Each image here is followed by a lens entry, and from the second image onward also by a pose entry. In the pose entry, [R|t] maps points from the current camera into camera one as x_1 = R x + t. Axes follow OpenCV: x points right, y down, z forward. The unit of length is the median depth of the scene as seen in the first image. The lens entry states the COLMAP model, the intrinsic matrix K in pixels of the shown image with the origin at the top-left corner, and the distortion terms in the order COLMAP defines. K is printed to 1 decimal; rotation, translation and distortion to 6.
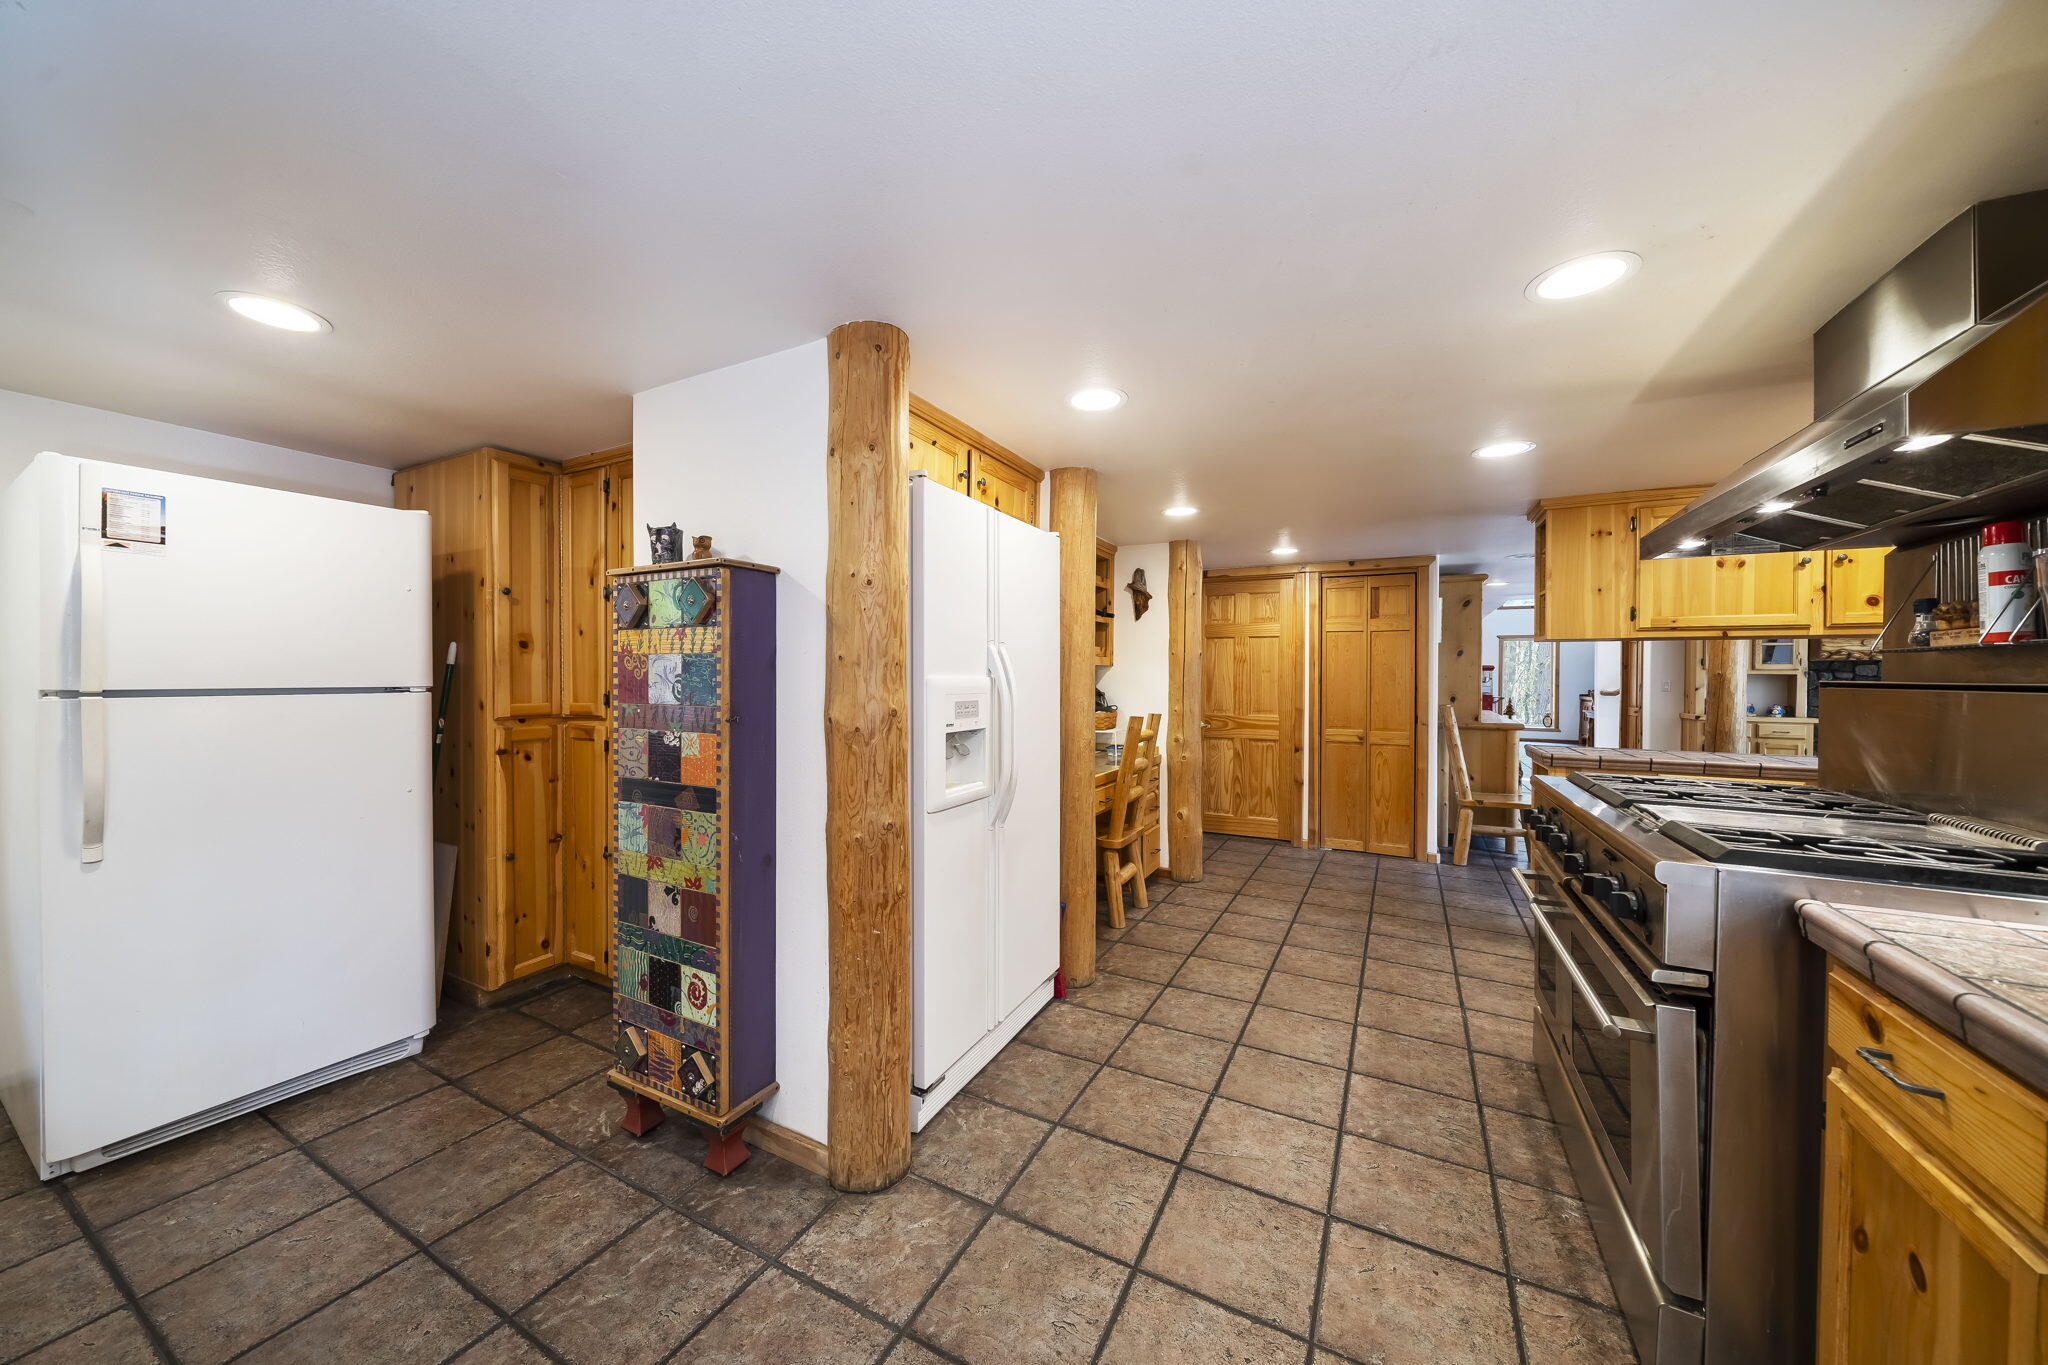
lens RADIAL K [[711.5, 0, 1020.0], [0, 711.5, 682.3], [0, 0, 1]] dist [-0.002654, -0.000239]
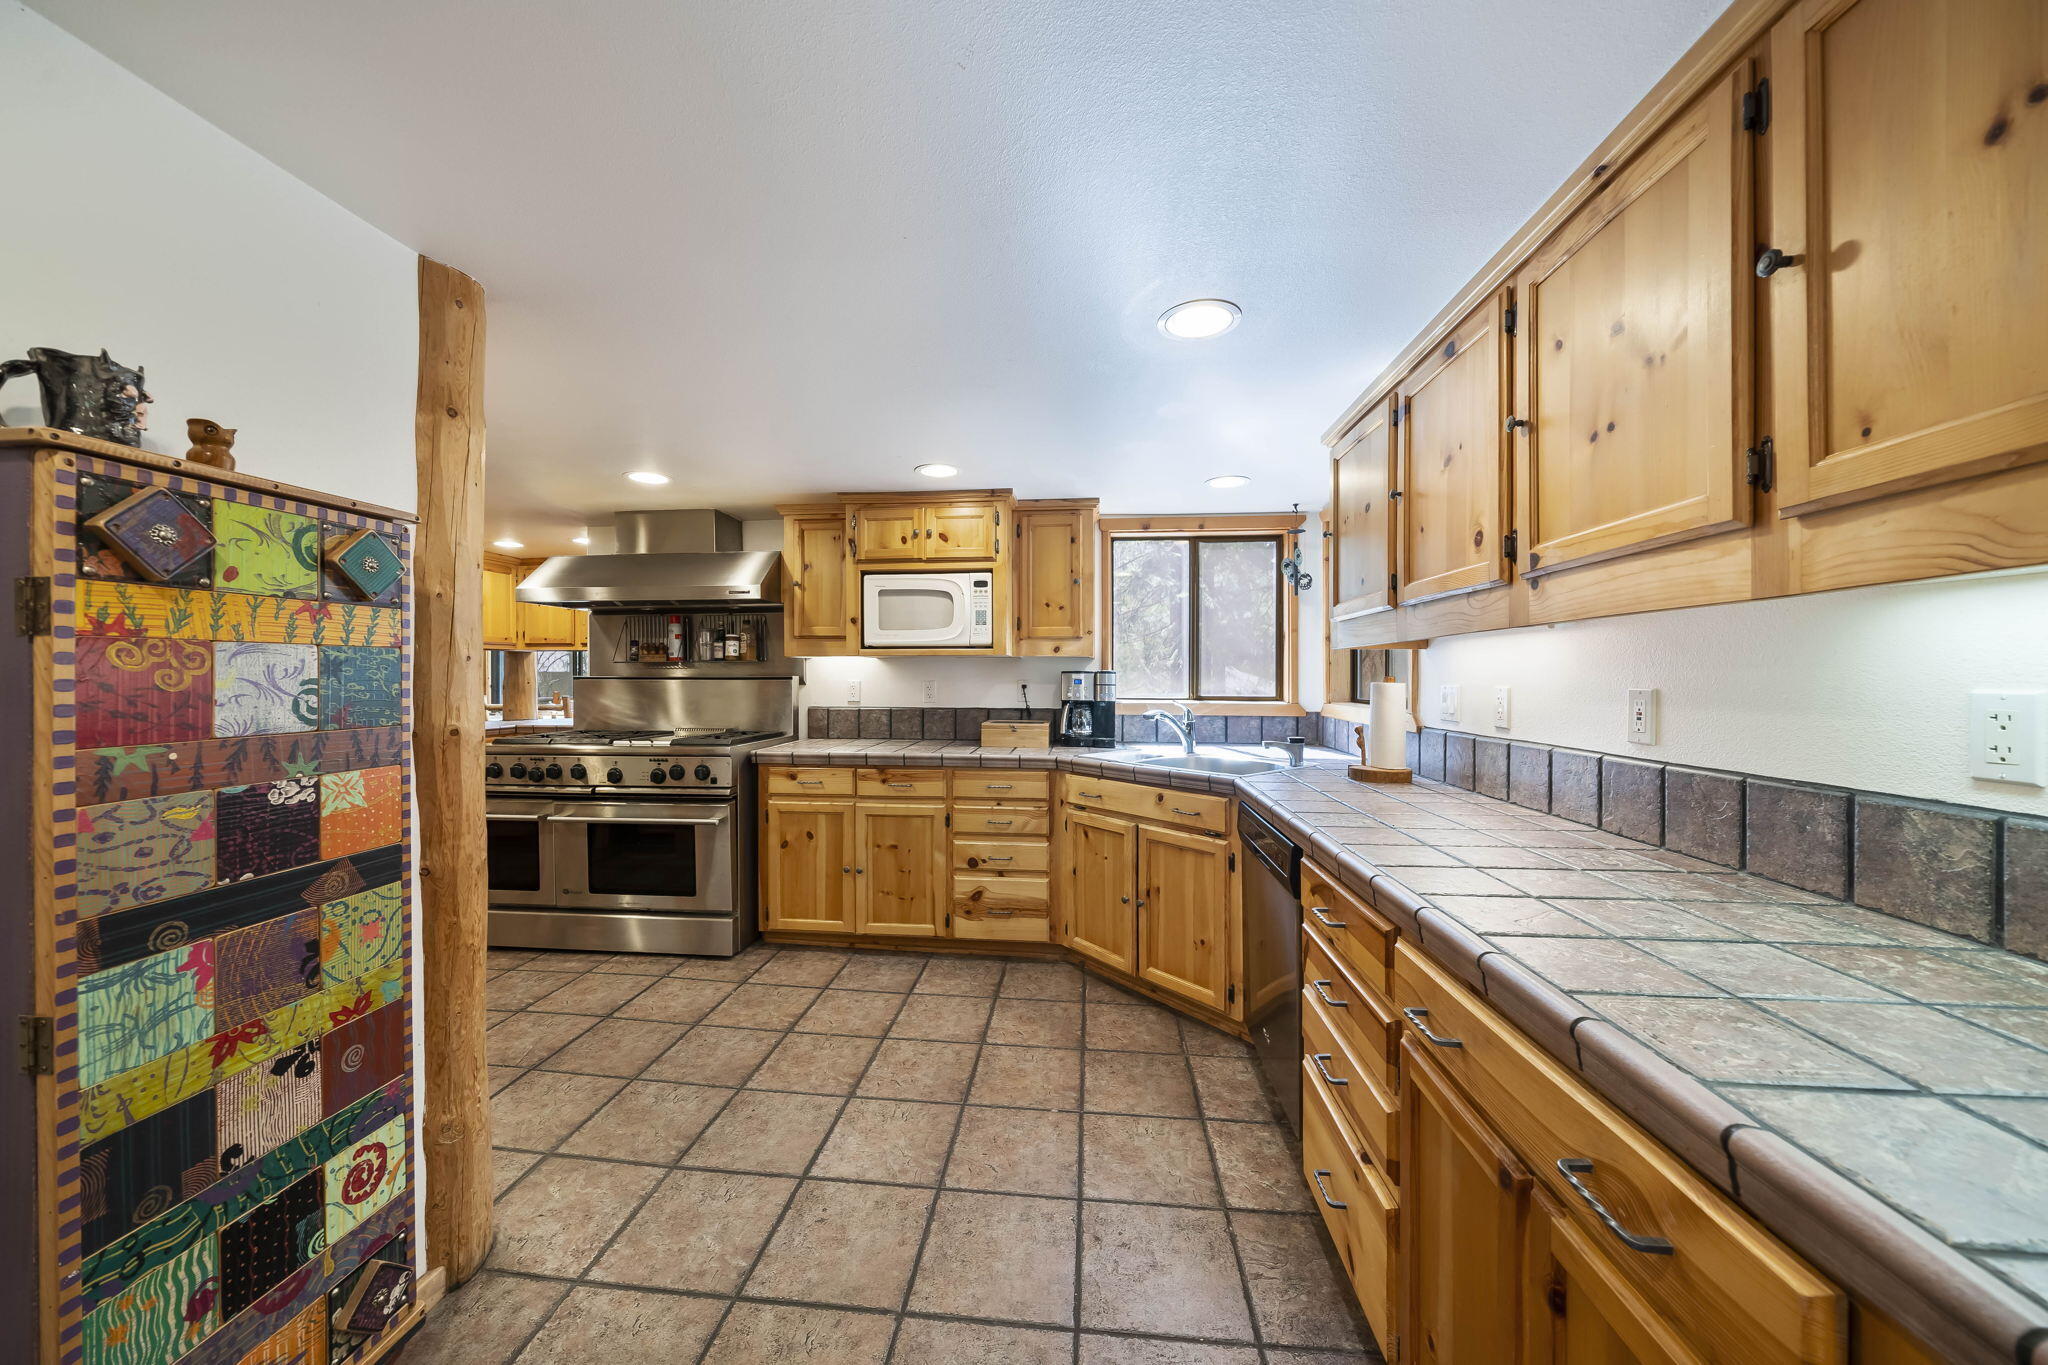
lens RADIAL K [[711.5, 0, 1020.4], [0, 711.5, 677.0], [0, 0, 1]] dist [-0.002654, -0.000239]
pose [[-0.390262, -0.006490, 0.920681, -1.249953], [0.013445, 0.999828, 0.012747, -0.012905], [-0.920606, 0.017353, -0.390108, 0.684011]]
